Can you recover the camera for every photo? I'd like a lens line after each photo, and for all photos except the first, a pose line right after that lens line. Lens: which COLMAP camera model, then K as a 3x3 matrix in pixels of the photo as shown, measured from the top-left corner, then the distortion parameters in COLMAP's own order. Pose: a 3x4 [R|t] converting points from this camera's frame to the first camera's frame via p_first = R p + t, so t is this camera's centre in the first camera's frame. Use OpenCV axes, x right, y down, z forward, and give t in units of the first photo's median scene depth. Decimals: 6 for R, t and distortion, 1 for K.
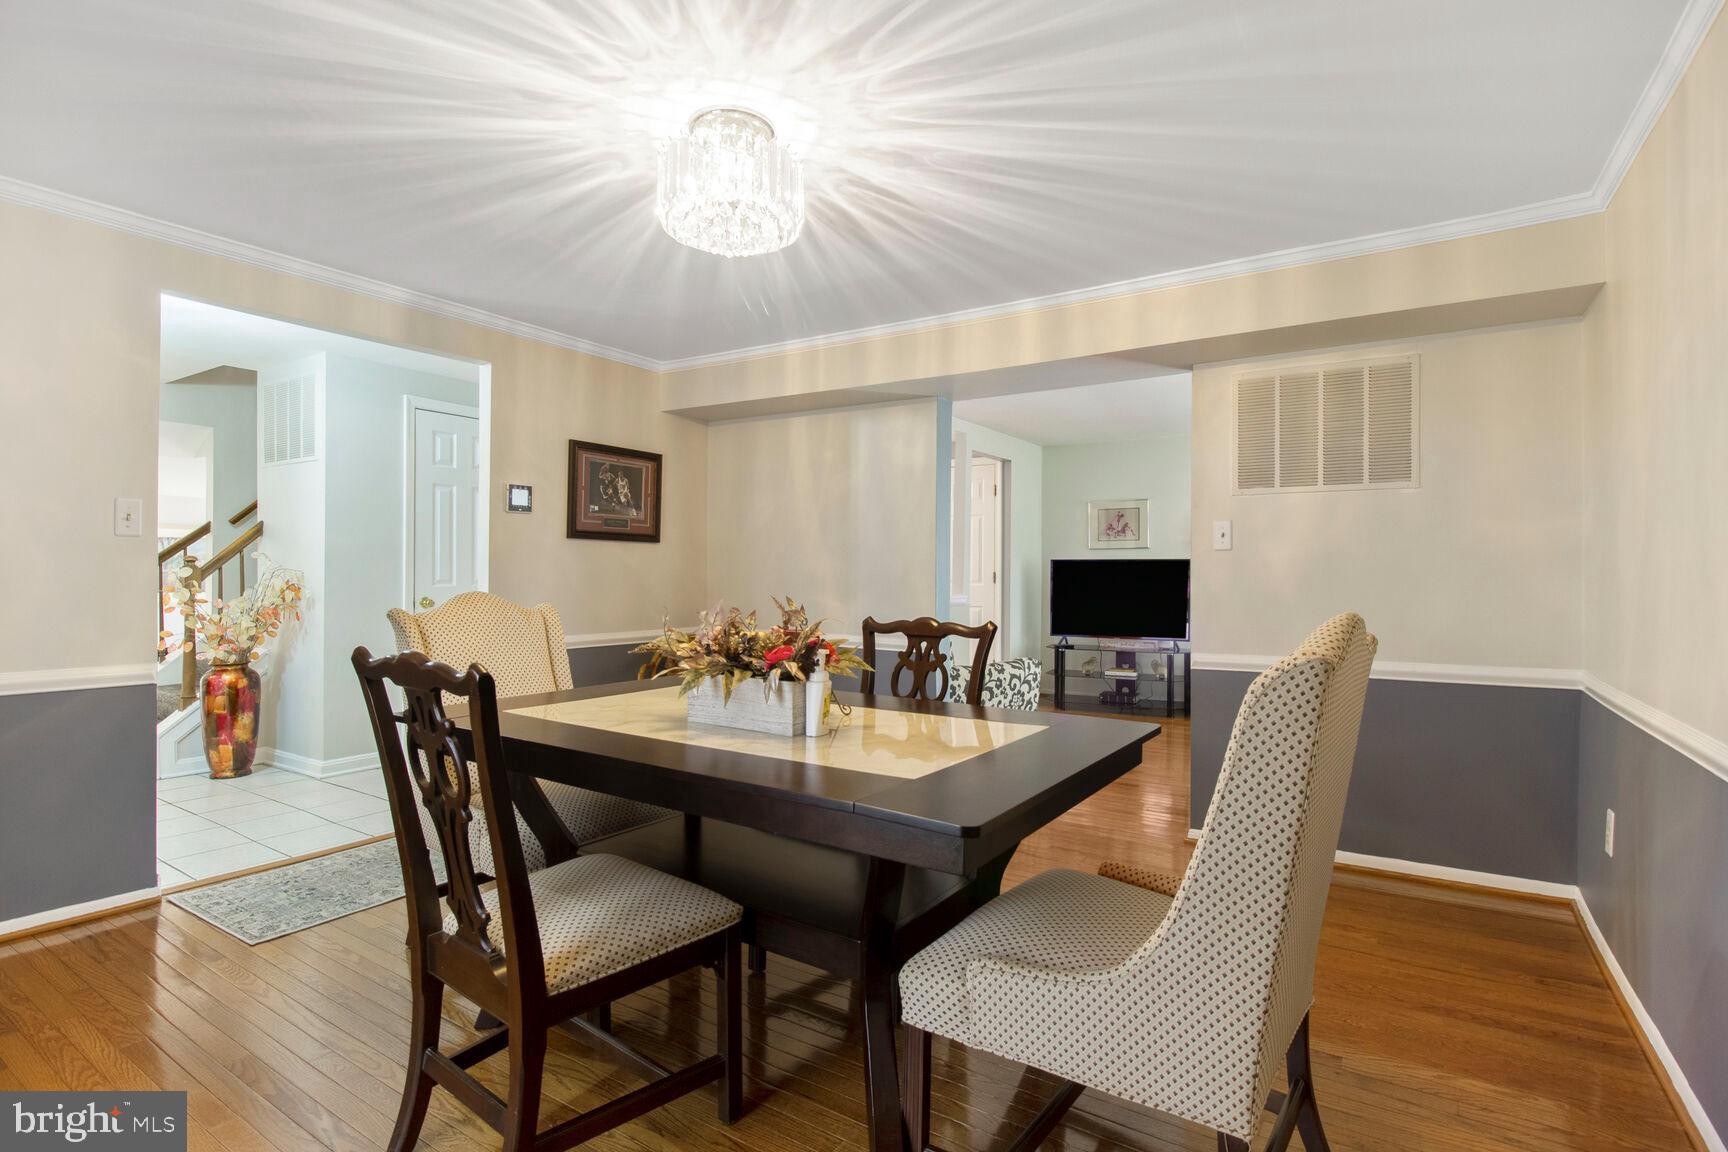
lens RADIAL K [[837.8, 0, 867.8], [0, 837.8, 575.6], [0, 0, 1]] dist [0.013254, -0.018749]
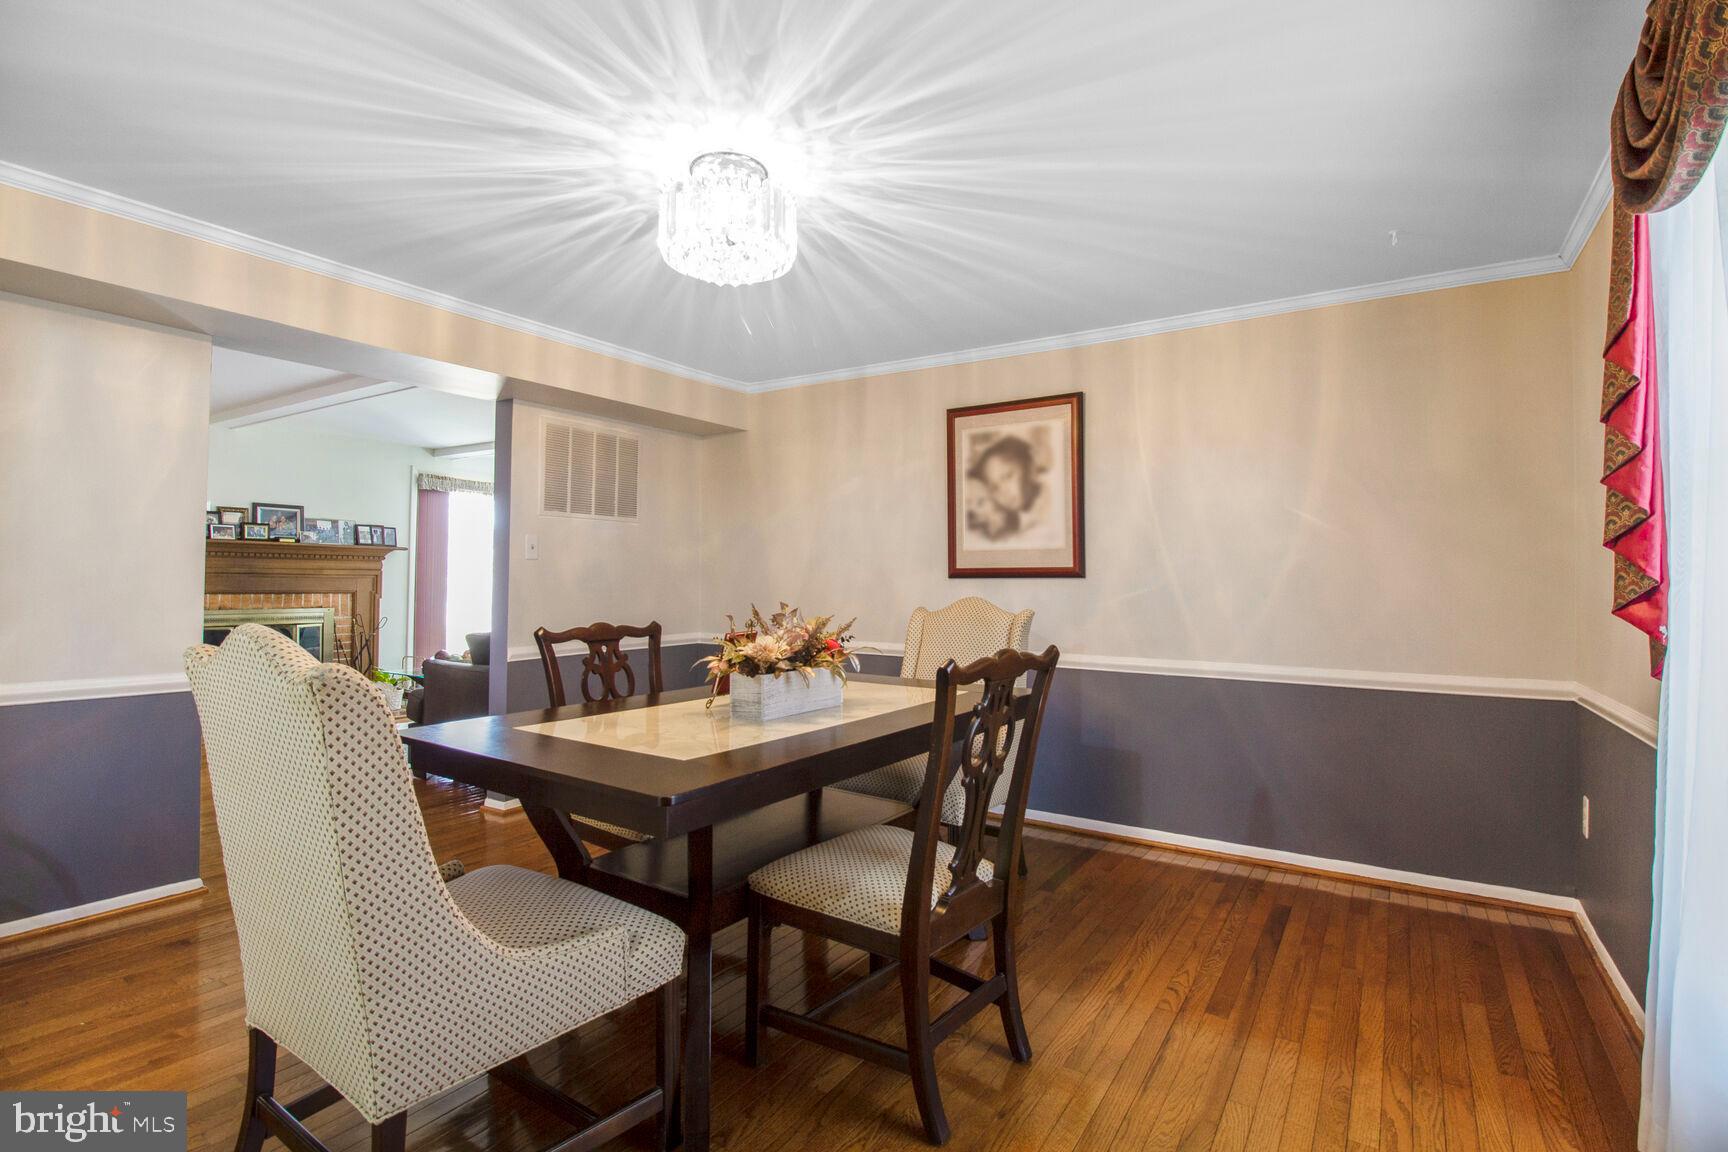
lens RADIAL K [[811.1, 0, 873.5], [0, 811.1, 569.3], [0, 0, 1]] dist [-0.003097, -0.000577]
pose [[0.004821, 0.008358, 0.999953, -0.945635], [-0.002668, 0.999962, -0.008346, -0.009835], [-0.999985, -0.002628, 0.004843, 0.641090]]
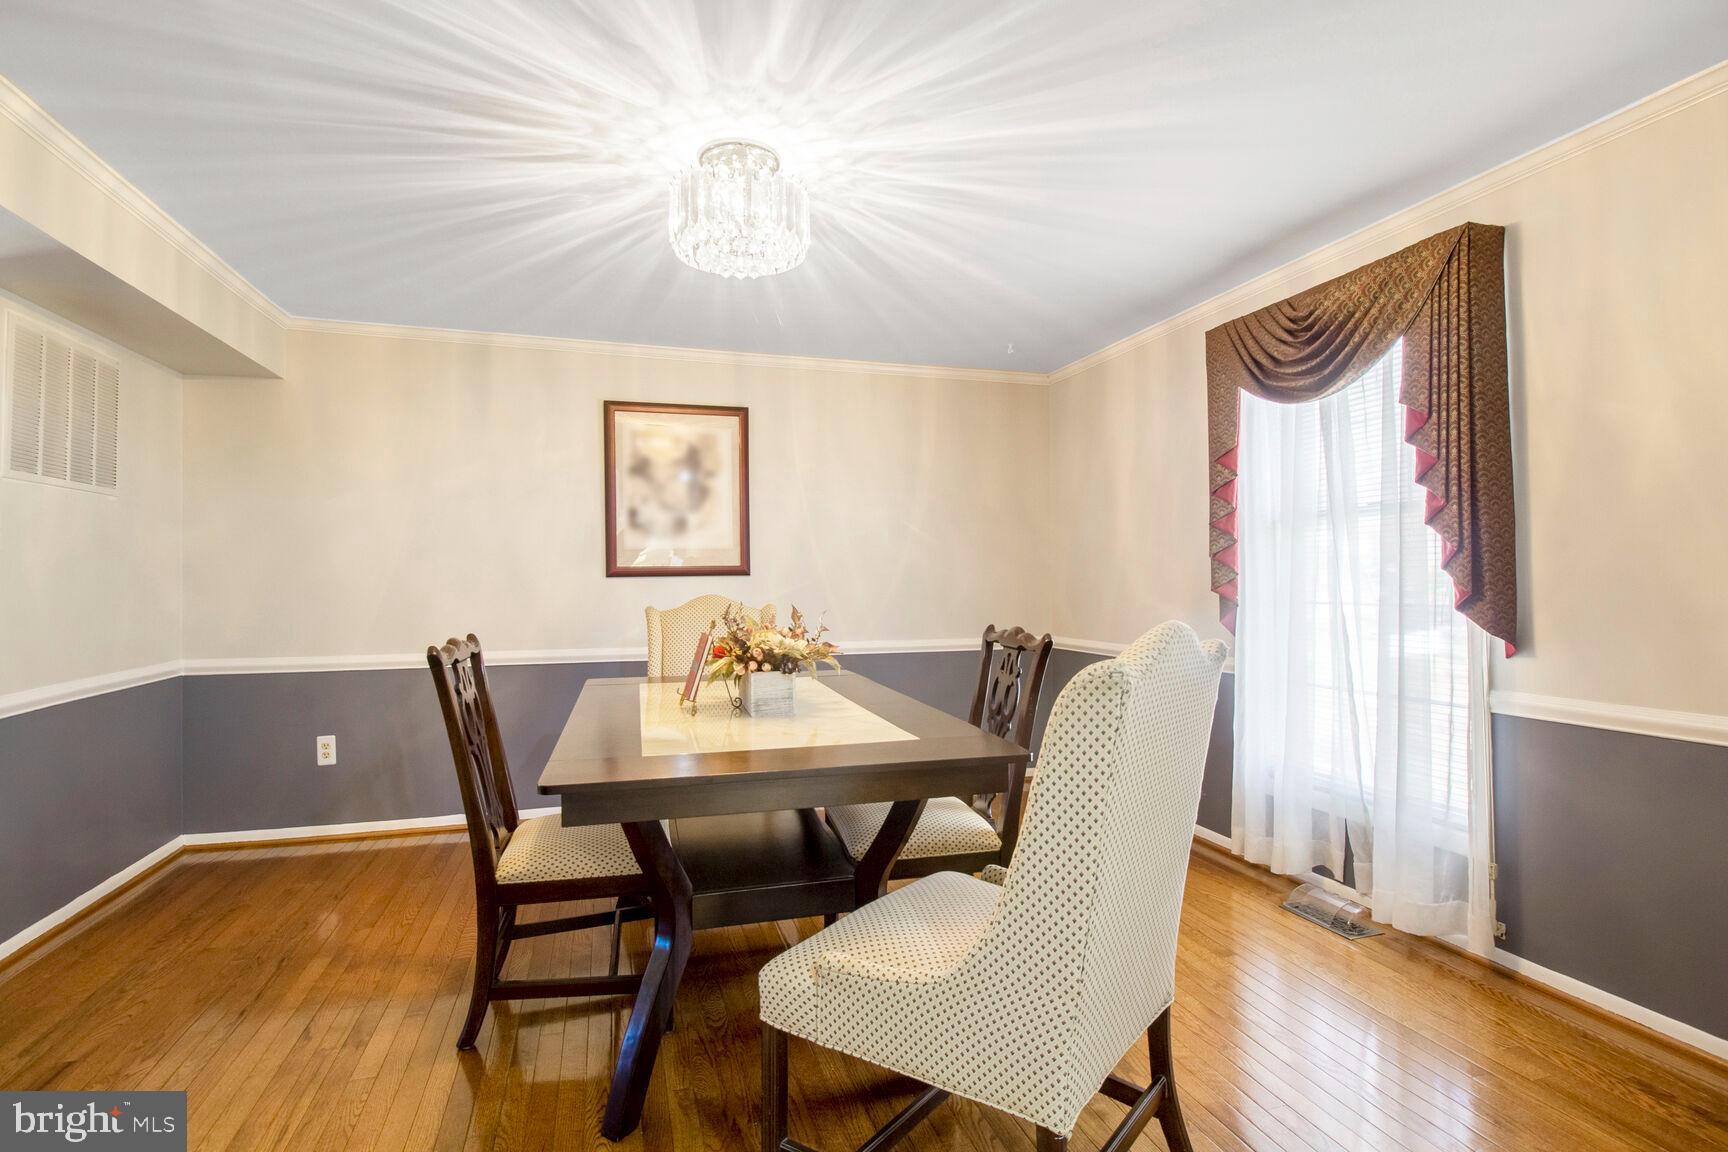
lens RADIAL K [[837.8, 0, 867.8], [0, 837.8, 575.6], [0, 0, 1]] dist [0.013254, -0.018749]
pose [[-0.763382, 0.000760, 0.645947, -0.761297], [0.004286, 0.999983, 0.003889, -0.012684], [-0.645934, 0.005737, -0.763372, 1.348239]]
